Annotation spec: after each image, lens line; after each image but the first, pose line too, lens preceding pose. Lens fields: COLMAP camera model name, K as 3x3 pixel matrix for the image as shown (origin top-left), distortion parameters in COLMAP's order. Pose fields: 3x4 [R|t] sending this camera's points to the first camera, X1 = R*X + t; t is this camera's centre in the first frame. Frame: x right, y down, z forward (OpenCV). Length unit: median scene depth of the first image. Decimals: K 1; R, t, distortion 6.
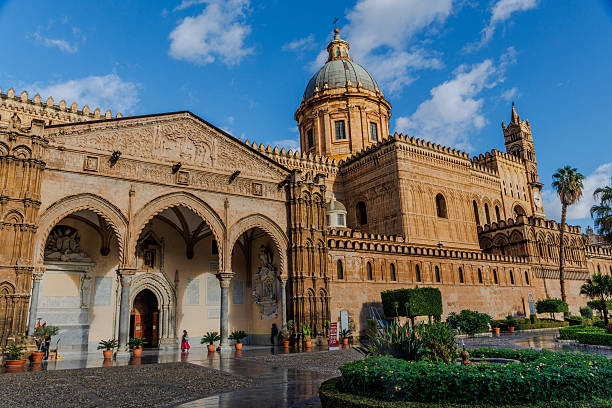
lens RADIAL K [[461.1, 0, 301.9], [0, 461.1, 205.8], [0, 0, 1]] dist [-0.032234, 0.016715]
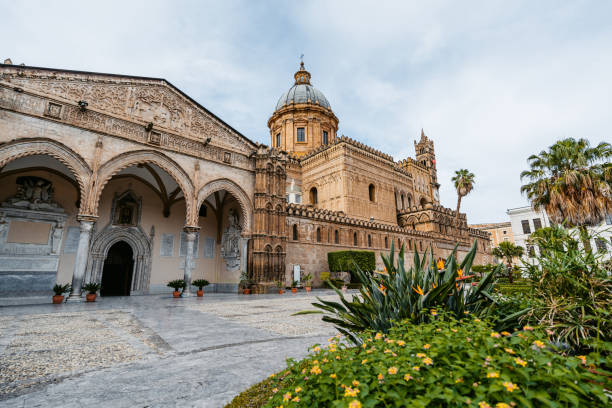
lens RADIAL K [[304.4, 0, 306.4], [0, 304.4, 208.3], [0, 0, 1]] dist [-0.002876, -0.001632]
pose [[0.992689, 0.048342, 0.110593, 0.018966], [-0.050759, 0.998527, 0.019151, 0.055990], [-0.109505, -0.024625, 0.993681, 0.186417]]
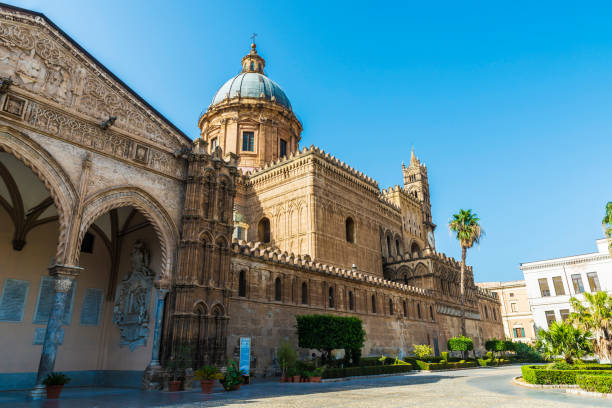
lens RADIAL K [[426.6, 0, 312.2], [0, 426.6, 204.9], [0, 0, 1]] dist [-0.000232, -0.003101]
pose [[0.957698, 0.116202, 0.263270, -0.007346], [-0.089687, 0.989807, -0.110627, 0.074439], [-0.273442, 0.082335, 0.958358, 0.270893]]
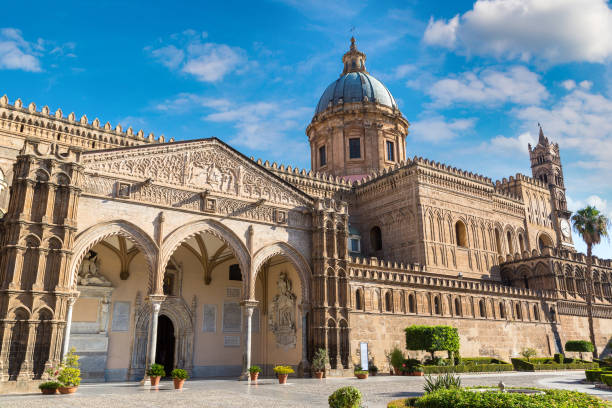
lens RADIAL K [[521.7, 0, 305.6], [0, 521.7, 206.5], [0, 0, 1]] dist [0.054287, -0.010519]
pose [[0.999343, 0.032930, 0.015158, -0.051693], [-0.032547, 0.999160, -0.024898, -0.027814], [-0.015965, 0.024388, 0.999575, -0.112355]]
